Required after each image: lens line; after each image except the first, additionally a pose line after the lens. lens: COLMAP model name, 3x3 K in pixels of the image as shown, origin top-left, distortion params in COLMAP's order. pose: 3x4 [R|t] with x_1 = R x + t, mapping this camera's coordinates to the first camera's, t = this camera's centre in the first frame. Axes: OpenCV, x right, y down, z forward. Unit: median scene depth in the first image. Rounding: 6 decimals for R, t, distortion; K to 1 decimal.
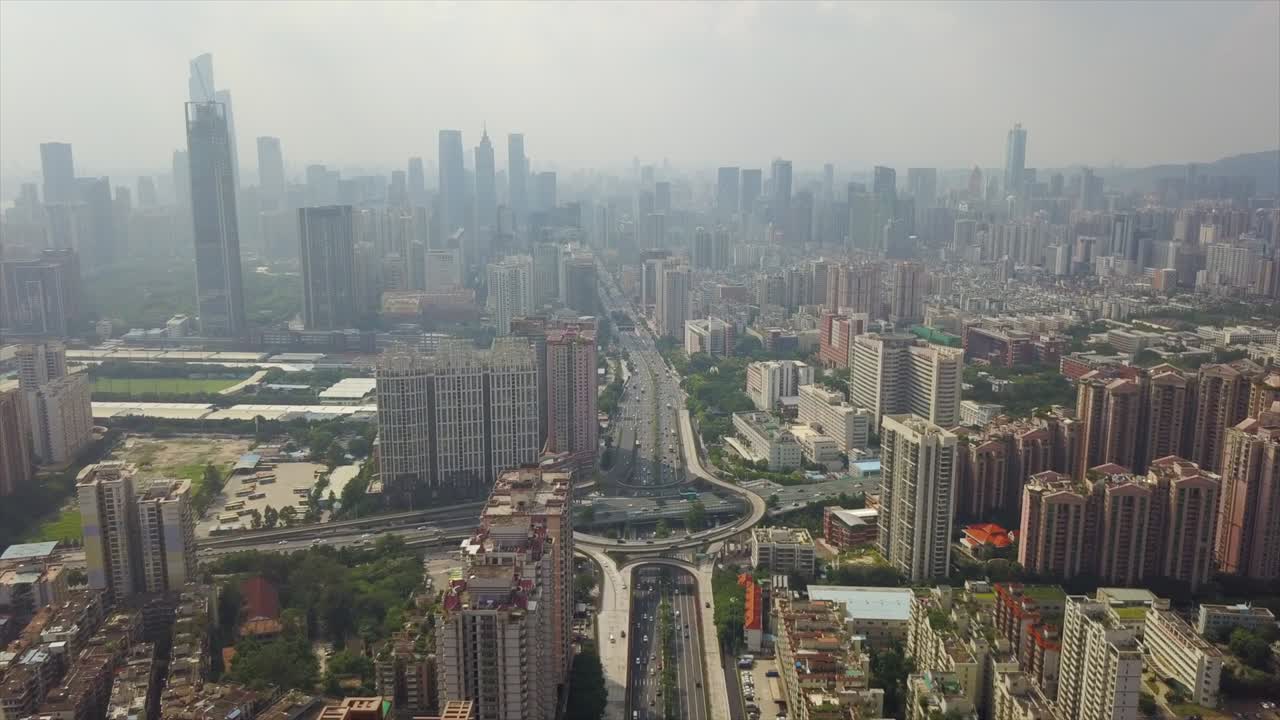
lens RADIAL K [[1015.8, 0, 636.5], [0, 1015.8, 364.6], [0, 0, 1]] dist [-0.015128, 0.024197]
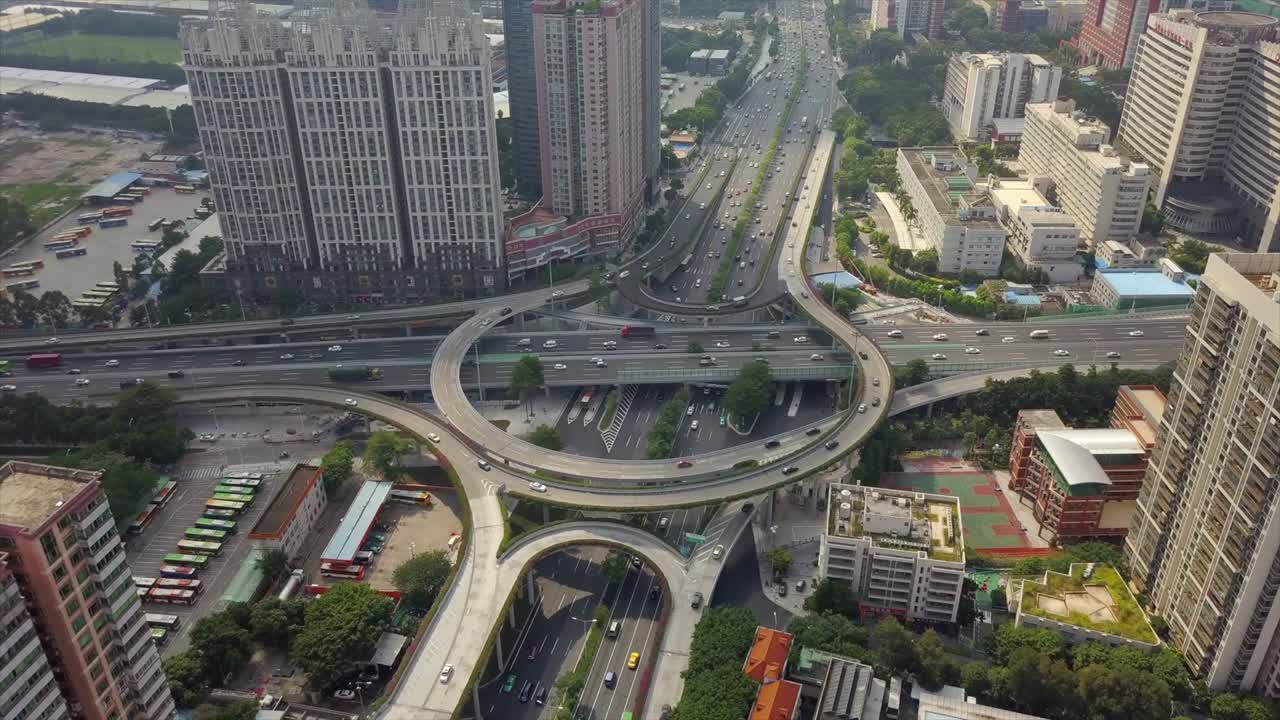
lens RADIAL K [[1015.8, 0, 648.7], [0, 1015.8, 365.2], [0, 0, 1]] dist [-0.015128, 0.024197]
pose [[0.977113, 0.104086, -0.185515, 0.083565], [-0.039801, 0.946166, 0.321225, -0.016677], [0.208963, -0.306490, 0.928654, 0.437777]]
